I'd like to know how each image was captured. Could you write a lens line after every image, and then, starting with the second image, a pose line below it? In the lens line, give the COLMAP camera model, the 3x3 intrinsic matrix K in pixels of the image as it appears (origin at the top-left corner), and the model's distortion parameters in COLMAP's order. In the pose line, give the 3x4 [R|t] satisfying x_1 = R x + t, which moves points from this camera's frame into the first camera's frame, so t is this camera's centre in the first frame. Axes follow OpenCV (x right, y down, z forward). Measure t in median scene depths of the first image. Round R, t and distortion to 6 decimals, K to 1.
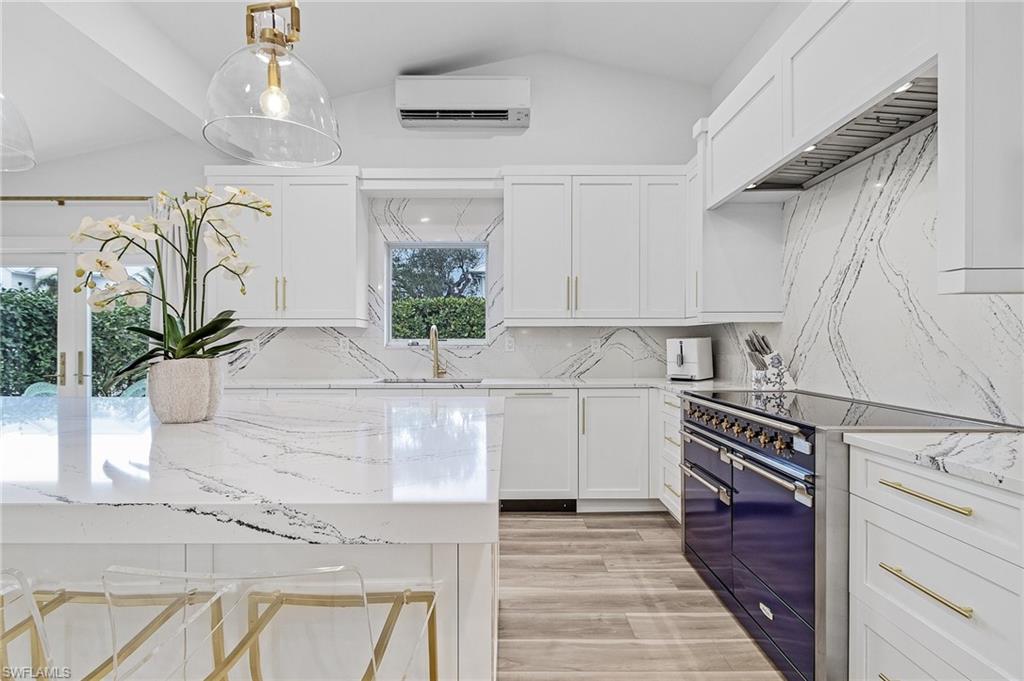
lens RADIAL K [[475.5, 0, 507.4], [0, 475.5, 343.8], [0, 0, 1]] dist [0.000412, 0.000072]
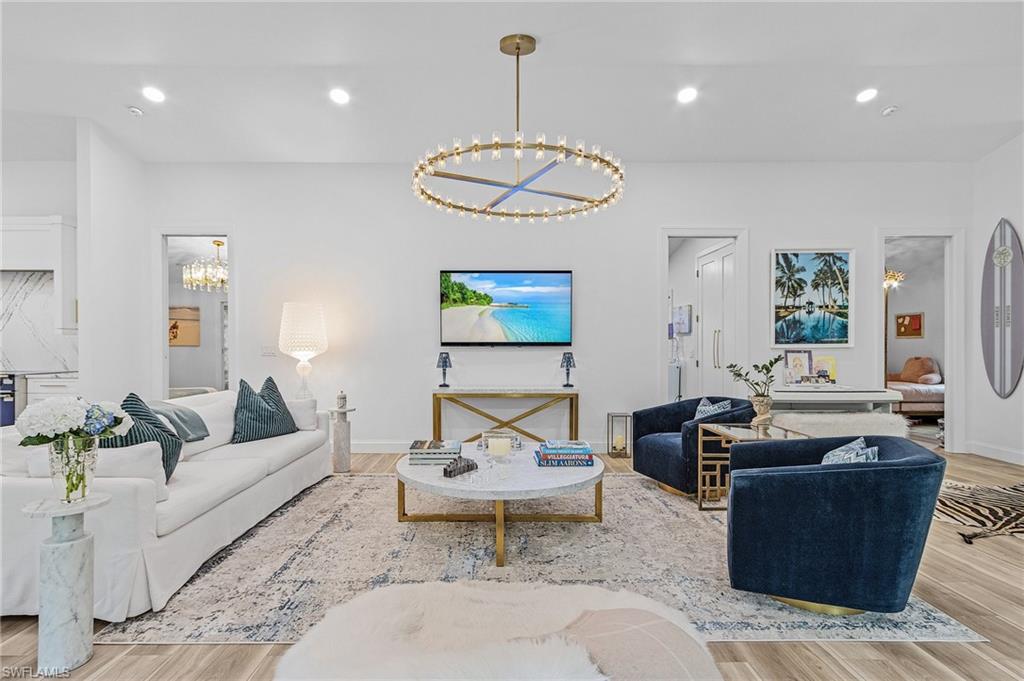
lens RADIAL K [[488.8, 0, 501.0], [0, 488.8, 346.8], [0, 0, 1]] dist [0.000841, 0.000385]
pose [[0.001012, -0.002182, 0.999997, -1.099973], [-0.000827, 0.999997, 0.002183, -0.006963], [-0.999999, -0.000830, 0.001011, -0.941970]]
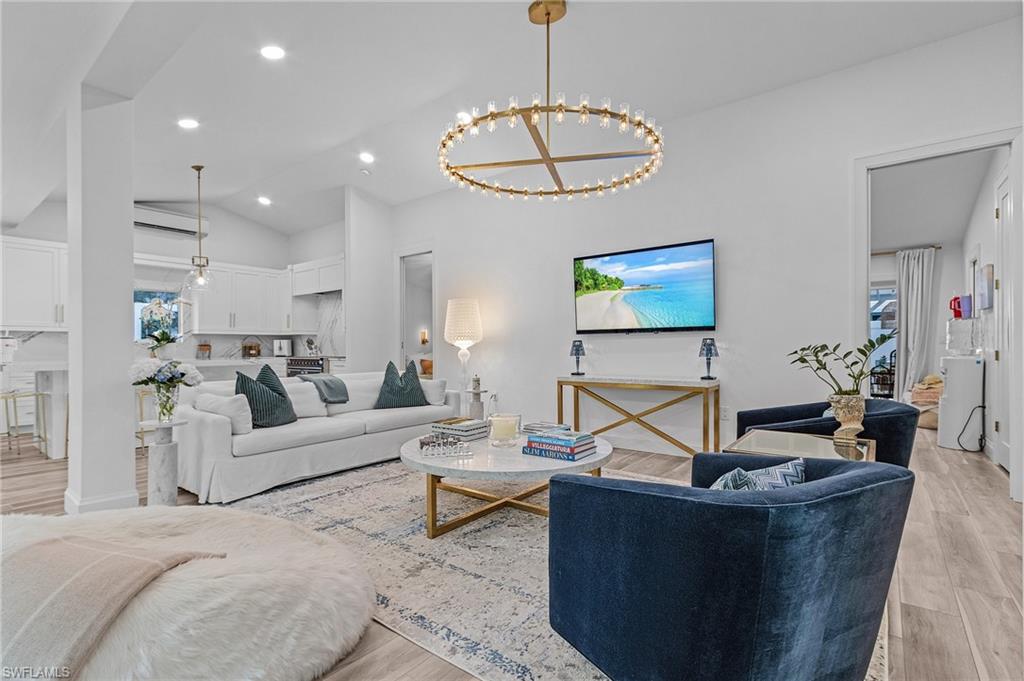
lens RADIAL K [[475.5, 0, 507.4], [0, 475.5, 343.8], [0, 0, 1]] dist [0.000412, 0.000072]
pose [[0.622854, -0.002395, 0.782335, -0.858473], [0.008274, 0.999960, -0.003526, 0.028324], [-0.782295, 0.008669, 0.622848, -1.516272]]
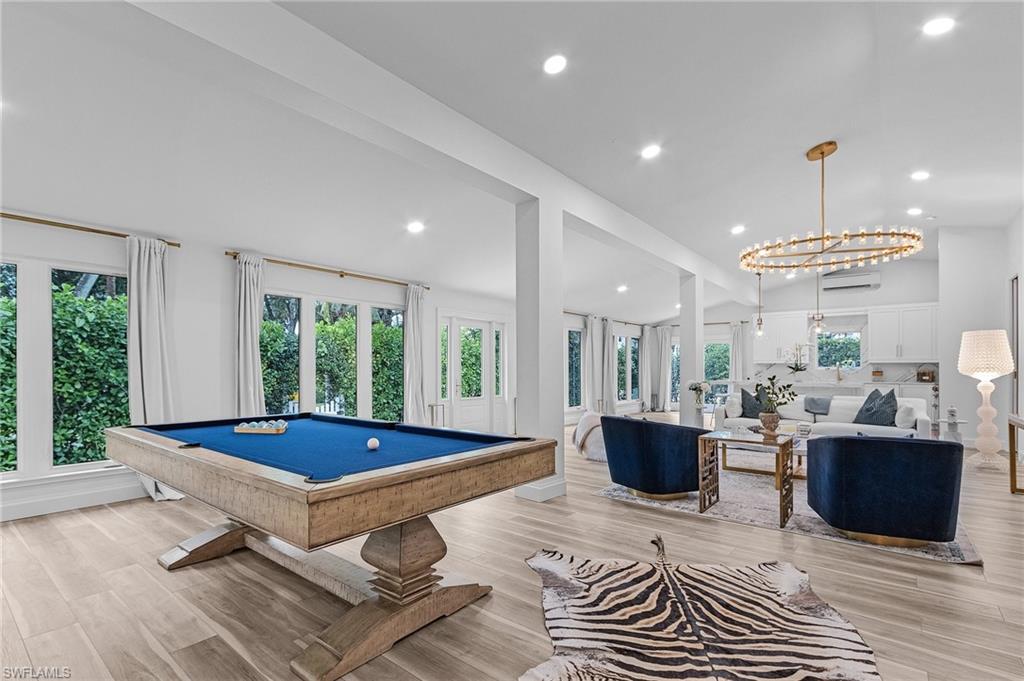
lens RADIAL K [[477.4, 0, 512.6], [0, 477.4, 368.3], [0, 0, 1]] dist [-0.001114, -0.000105]
pose [[0.781862, 0.000622, -0.623451, 0.114866], [-0.000523, 1.000000, 0.000342, -0.005517], [0.623451, 0.000059, 0.781862, -2.664551]]
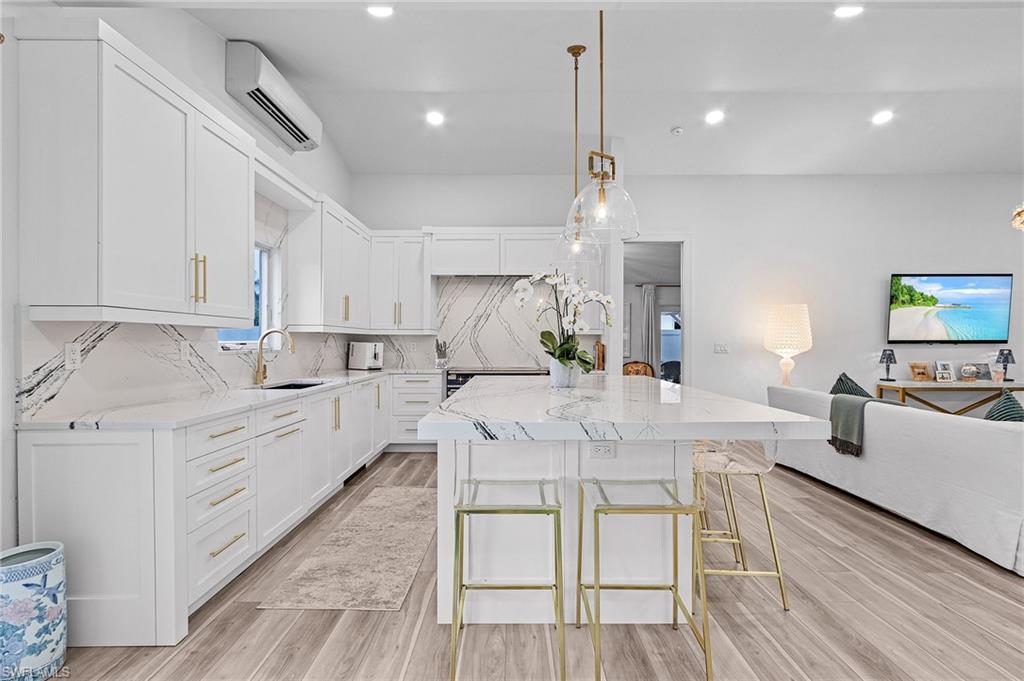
lens RADIAL K [[439.1, 0, 527.1], [0, 439.1, 346.2], [0, 0, 1]] dist [0.001154, 0.000126]
pose [[0.003142, -0.007405, 0.999968, -1.067611], [0.000662, 0.999972, 0.007403, -0.009582], [-0.999995, 0.000639, 0.003147, 0.497609]]
